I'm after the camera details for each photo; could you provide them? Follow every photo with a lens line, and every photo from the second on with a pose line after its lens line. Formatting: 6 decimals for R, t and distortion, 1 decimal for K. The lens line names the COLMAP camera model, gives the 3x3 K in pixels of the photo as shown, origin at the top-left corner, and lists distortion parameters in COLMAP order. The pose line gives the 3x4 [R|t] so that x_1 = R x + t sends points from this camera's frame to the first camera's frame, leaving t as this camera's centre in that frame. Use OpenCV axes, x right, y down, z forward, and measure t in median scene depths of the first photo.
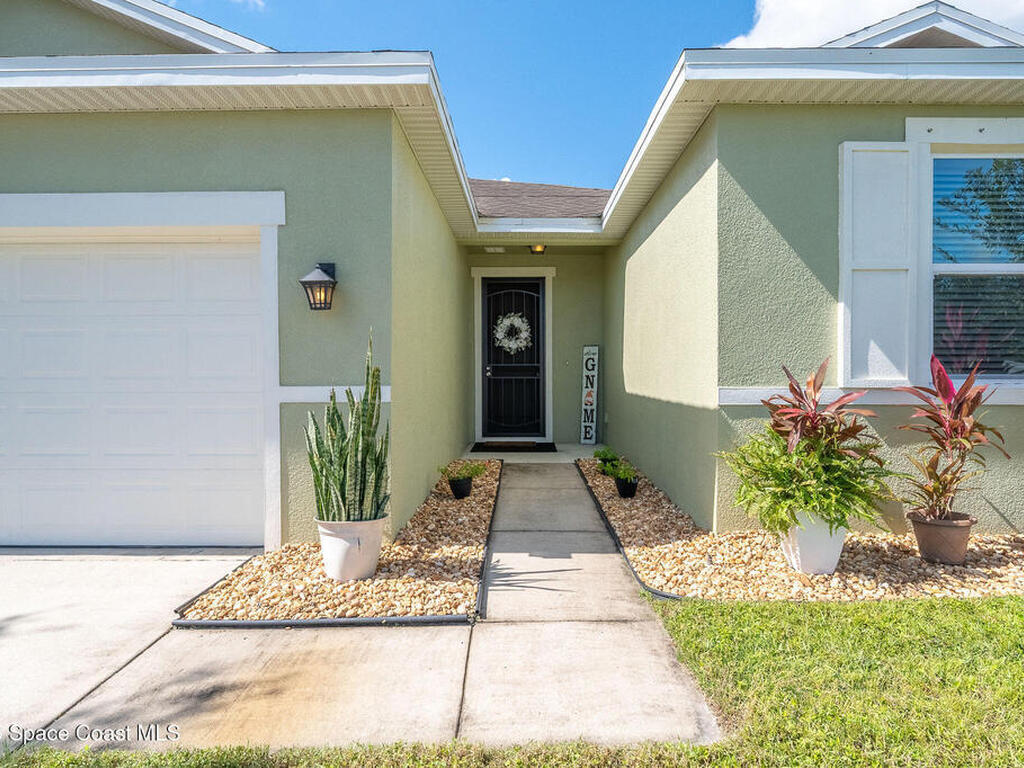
lens RADIAL K [[508.6, 0, 516.0], [0, 508.6, 385.9], [0, 0, 1]] dist [0.000629, 0.000043]
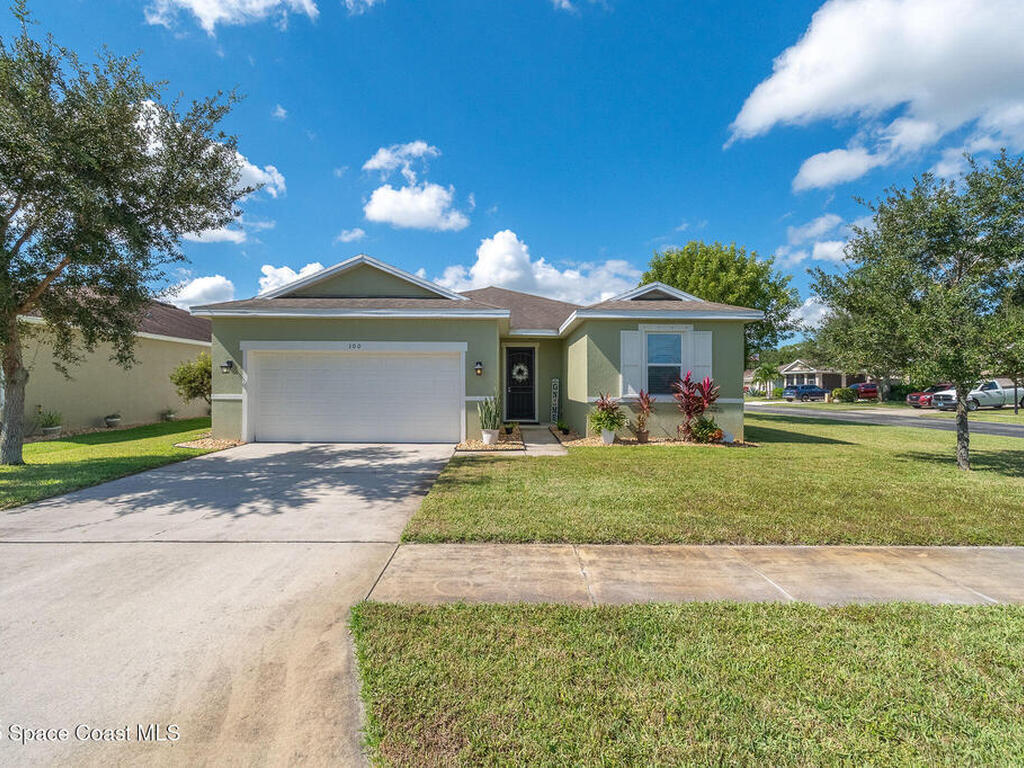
lens RADIAL K [[455.8, 0, 506.9], [0, 455.8, 383.1], [0, 0, 1]] dist [-0.002052, 0.000611]
pose [[0.999721, 0.006771, 0.022645, -0.243045], [-0.006120, 0.999569, -0.028715, -0.000806], [-0.022830, 0.028568, 0.999331, -2.164722]]
